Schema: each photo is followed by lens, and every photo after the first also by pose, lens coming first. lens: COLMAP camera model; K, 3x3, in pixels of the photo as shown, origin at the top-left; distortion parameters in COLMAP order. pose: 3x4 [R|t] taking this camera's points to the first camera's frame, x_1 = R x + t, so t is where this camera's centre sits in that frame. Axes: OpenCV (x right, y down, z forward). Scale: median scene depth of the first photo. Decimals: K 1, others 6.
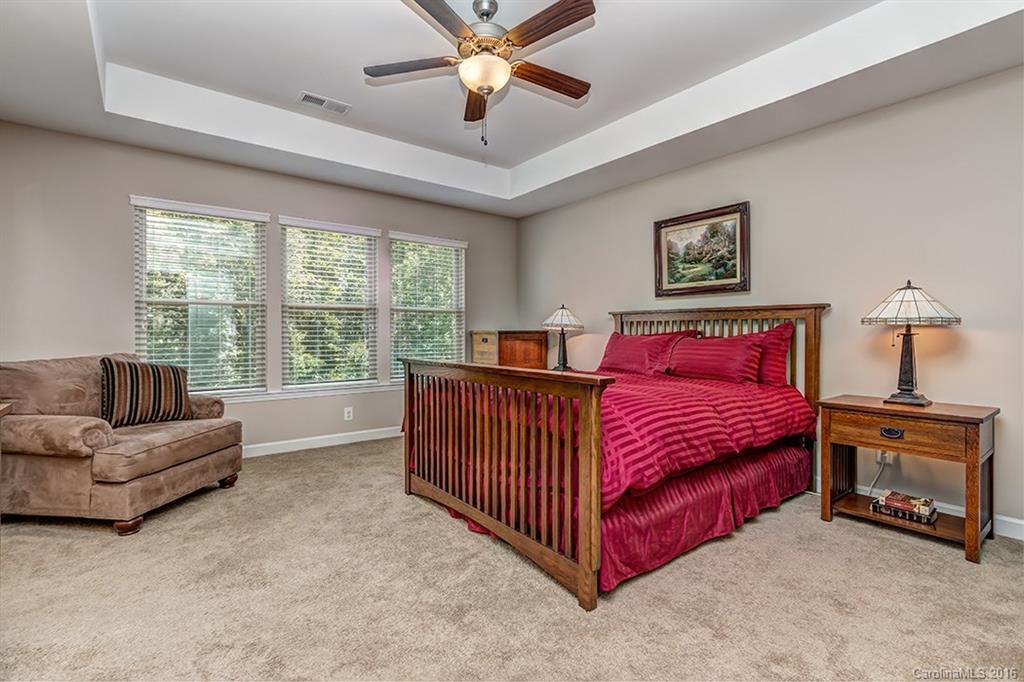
lens RADIAL K [[472.3, 0, 509.6], [0, 472.3, 336.9], [0, 0, 1]] dist [0.002895, 0.000062]
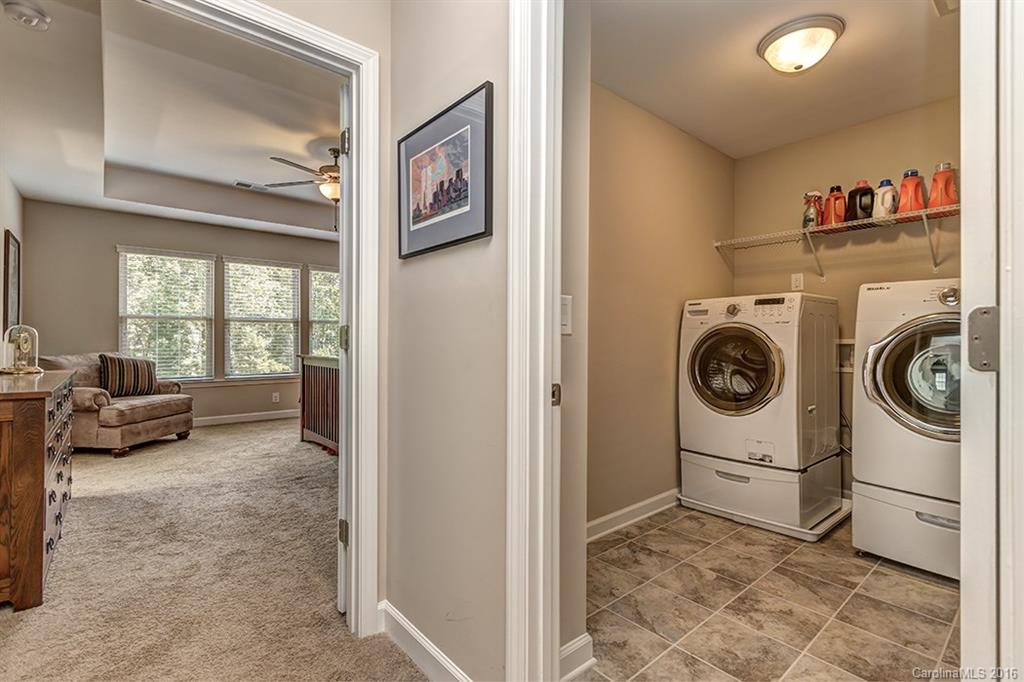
lens RADIAL K [[472.3, 0, 514.6], [0, 472.3, 338.5], [0, 0, 1]] dist [0.002895, 0.000062]
pose [[0.998295, 0.002620, 0.058304, 0.482815], [-0.001956, 0.999933, -0.011440, 0.007479], [-0.058330, 0.011306, 0.998233, -0.745089]]
